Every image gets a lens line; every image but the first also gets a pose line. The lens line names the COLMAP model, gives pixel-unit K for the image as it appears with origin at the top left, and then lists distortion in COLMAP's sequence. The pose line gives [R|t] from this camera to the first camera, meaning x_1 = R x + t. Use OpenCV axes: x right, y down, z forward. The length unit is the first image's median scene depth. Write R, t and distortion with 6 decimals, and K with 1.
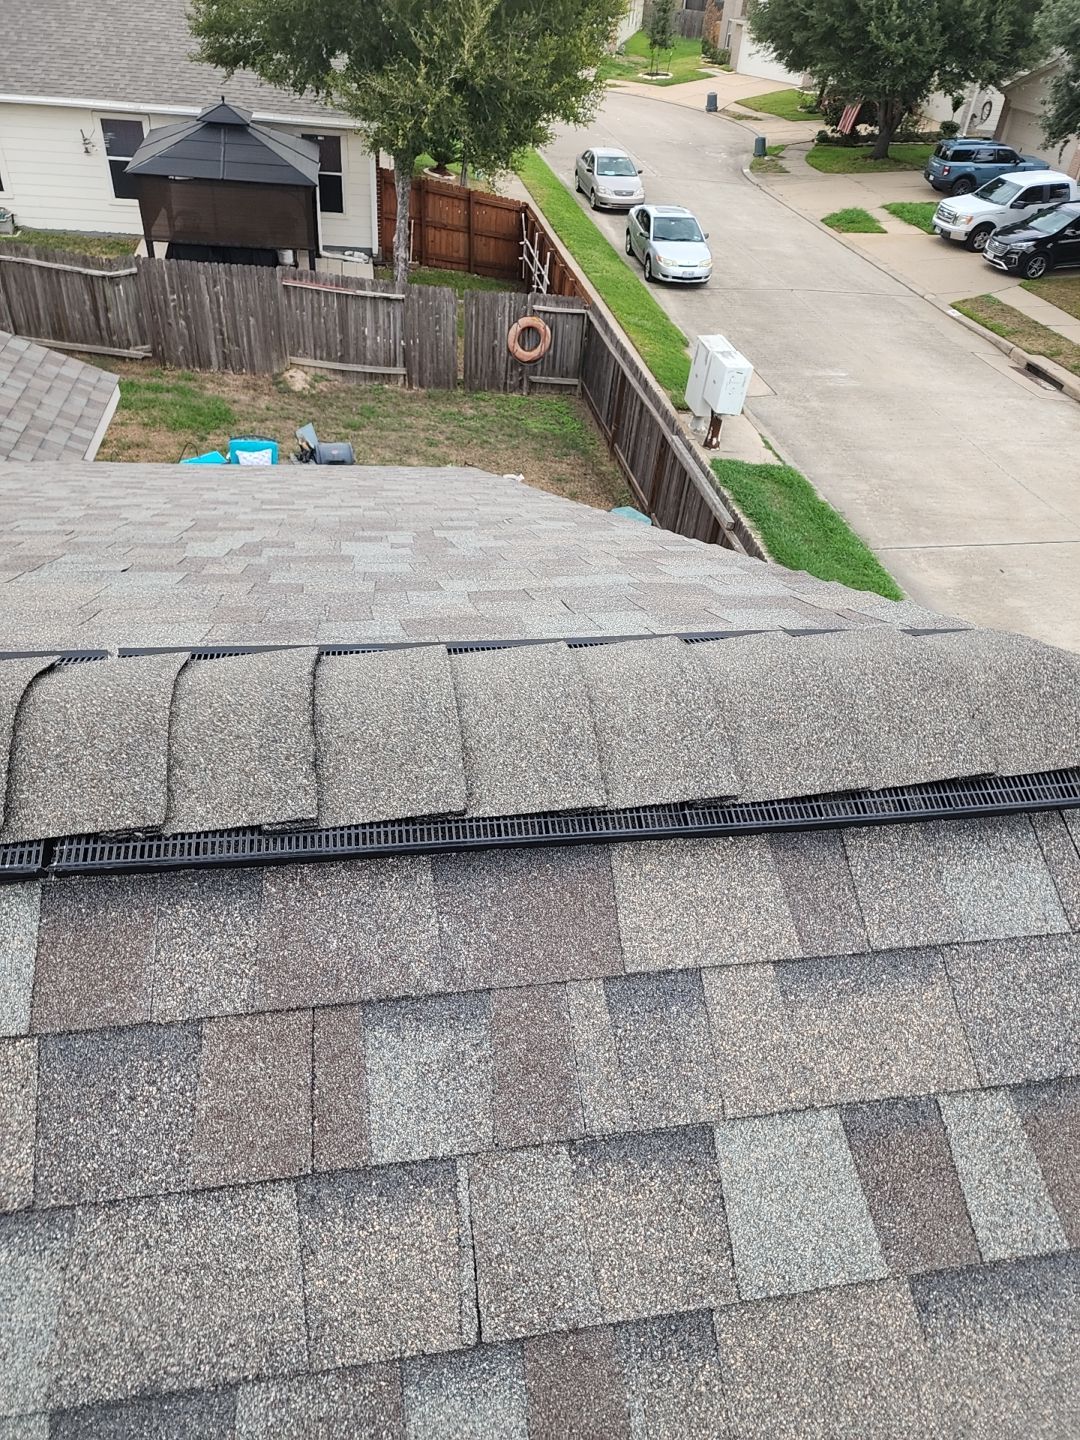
lens RADIAL K [[987.7, 0, 572.3], [0, 987.7, 713.6], [0, 0, 1]] dist [0.084039, -0.062104]
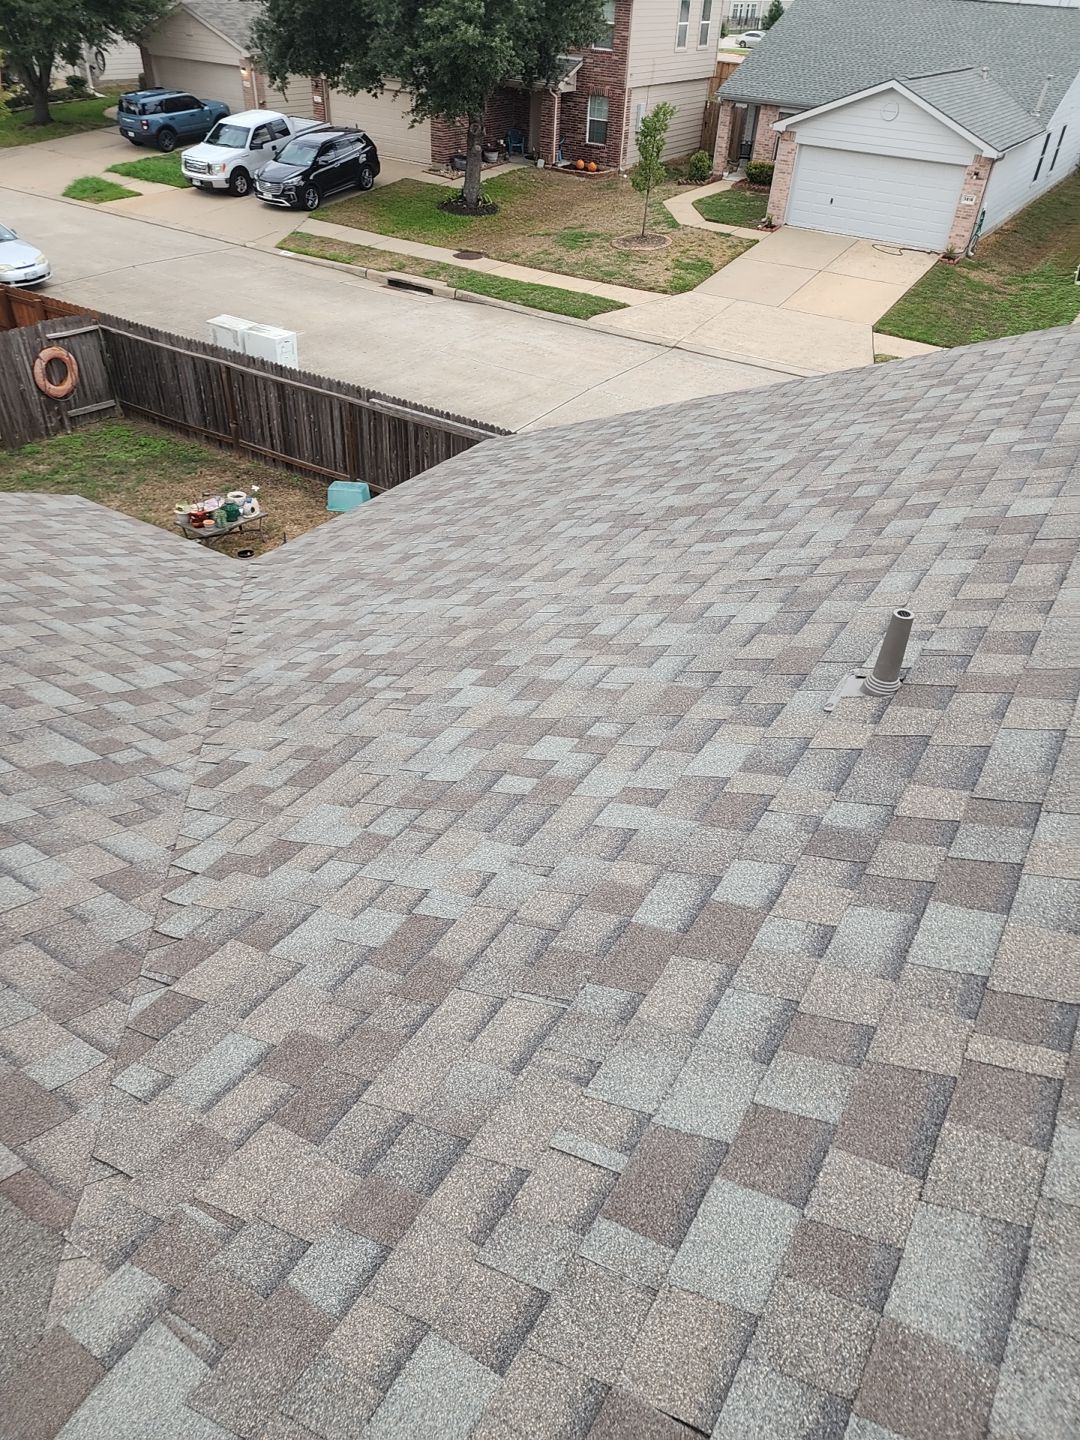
lens RADIAL K [[987.7, 0, 572.3], [0, 987.7, 713.6], [0, 0, 1]] dist [0.084039, -0.062104]
pose [[0.666928, -0.491508, 0.560024, -0.317761], [0.465402, 0.861727, 0.202056, -0.061879], [-0.581900, 0.125880, 0.803459, 0.028352]]
